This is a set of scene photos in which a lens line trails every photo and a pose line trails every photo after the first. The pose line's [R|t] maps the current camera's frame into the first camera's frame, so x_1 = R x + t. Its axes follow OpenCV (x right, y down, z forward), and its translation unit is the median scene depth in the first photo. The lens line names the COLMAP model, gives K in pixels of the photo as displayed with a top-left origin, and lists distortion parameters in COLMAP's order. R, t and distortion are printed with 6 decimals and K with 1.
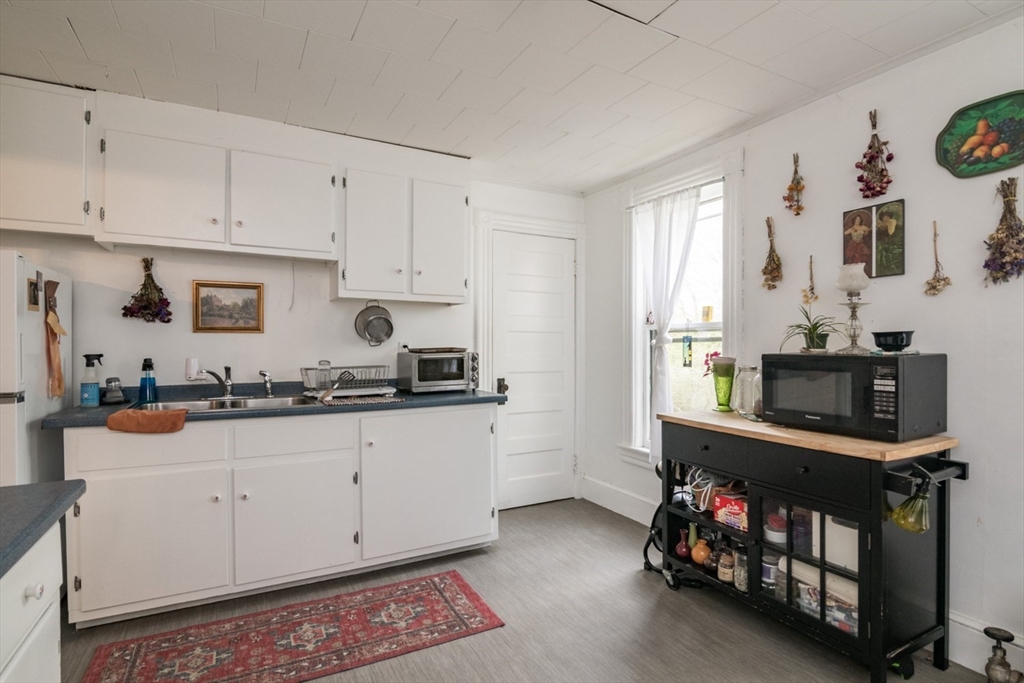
lens RADIAL K [[504.9, 0, 509.8], [0, 504.9, 350.1], [0, 0, 1]] dist [-0.004538, -0.001160]
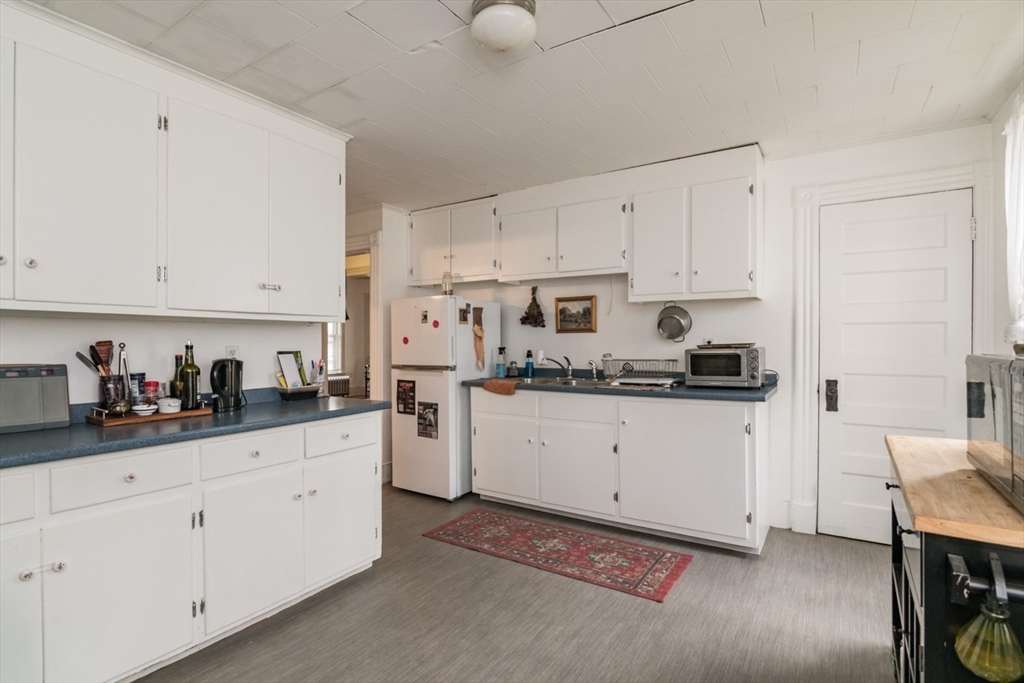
lens RADIAL K [[504.9, 0, 509.8], [0, 504.9, 350.1], [0, 0, 1]] dist [-0.004538, -0.001160]
pose [[0.488124, 0.012286, -0.872688, 0.645014], [-0.003941, 0.999922, 0.011873, -0.002364], [0.872765, -0.002357, 0.488135, 0.165936]]
